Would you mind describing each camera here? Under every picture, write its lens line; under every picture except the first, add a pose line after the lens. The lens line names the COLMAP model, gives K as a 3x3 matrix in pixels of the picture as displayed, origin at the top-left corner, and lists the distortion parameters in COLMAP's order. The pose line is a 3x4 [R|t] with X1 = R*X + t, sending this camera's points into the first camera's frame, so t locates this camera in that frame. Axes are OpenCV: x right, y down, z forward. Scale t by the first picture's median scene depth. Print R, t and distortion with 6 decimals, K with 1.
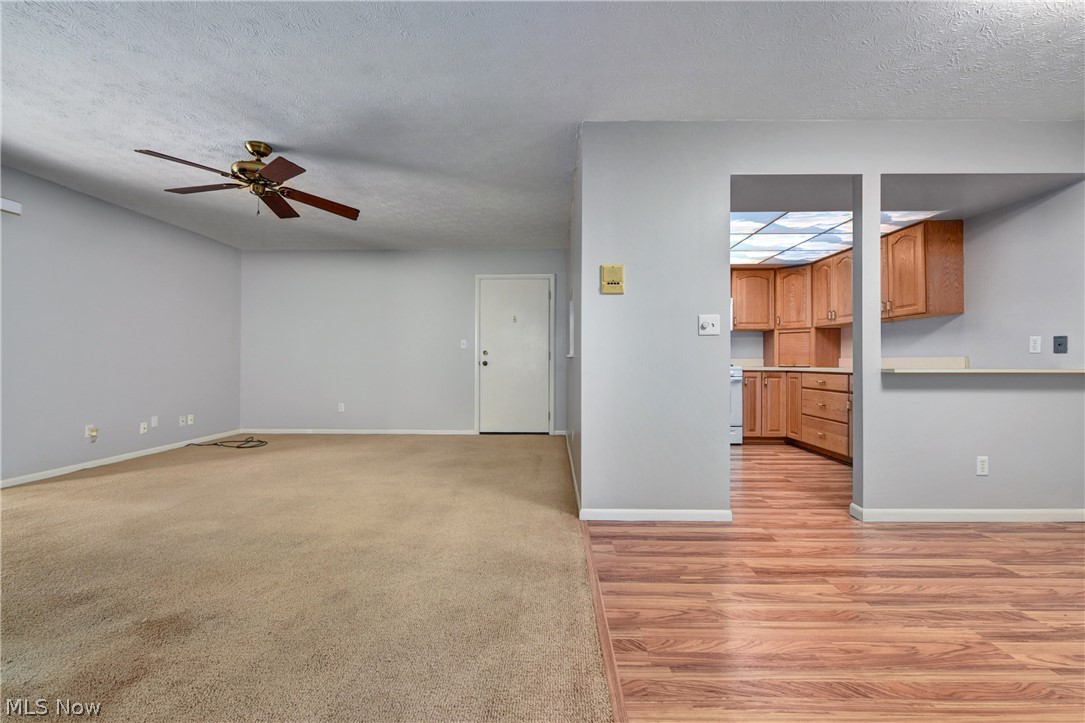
lens RADIAL K [[434.5, 0, 544.0], [0, 434.5, 357.9], [0, 0, 1]] dist [-0.007719, -0.000326]
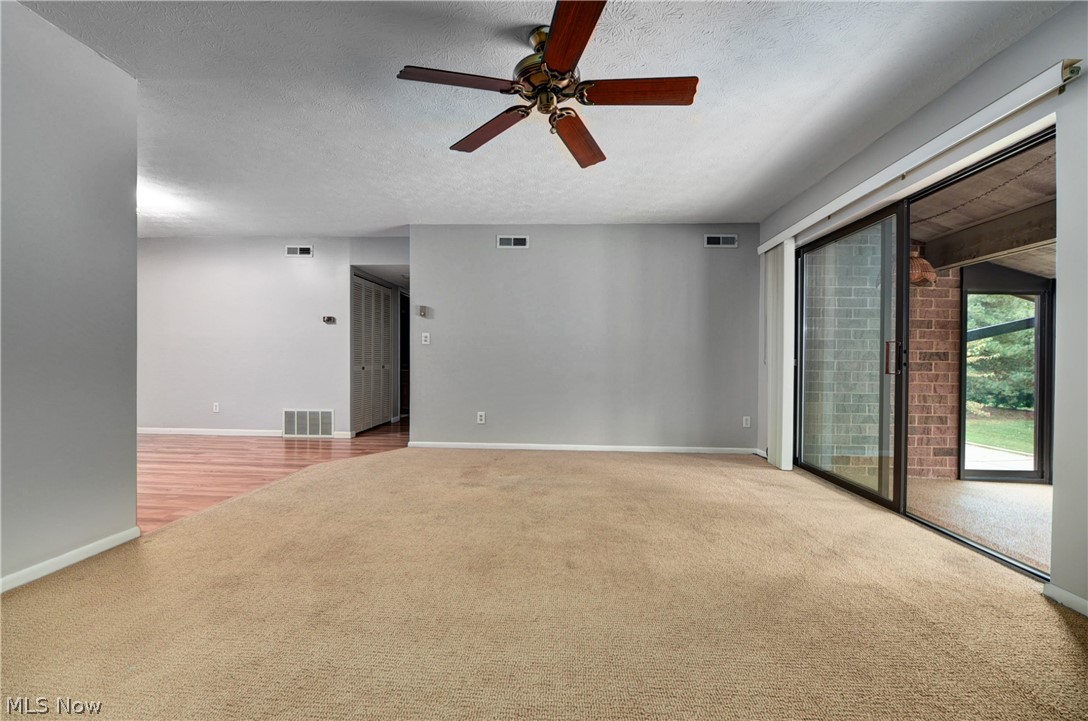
lens RADIAL K [[437.8, 0, 549.1], [0, 437.8, 363.0], [0, 0, 1]] dist [-0.008229, -0.001752]
pose [[-0.999787, -0.011621, 0.017051, -0.441354], [-0.011579, 0.999930, 0.002581, 0.004420], [-0.017080, 0.002383, -0.999851, 1.083827]]
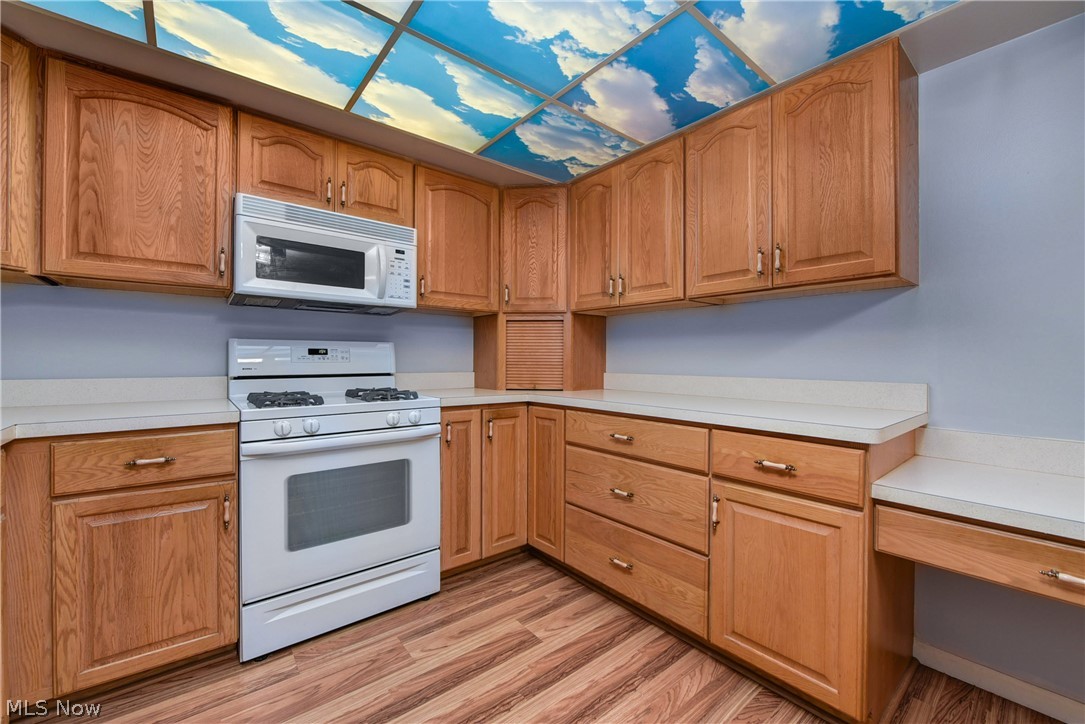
lens RADIAL K [[434.5, 0, 547.6], [0, 434.5, 361.1], [0, 0, 1]] dist [-0.007719, -0.000326]
pose [[0.754630, -0.003203, 0.656143, 0.297129], [-0.006906, 0.999894, 0.012823, -0.021275], [-0.656115, -0.014208, 0.754528, 0.697025]]
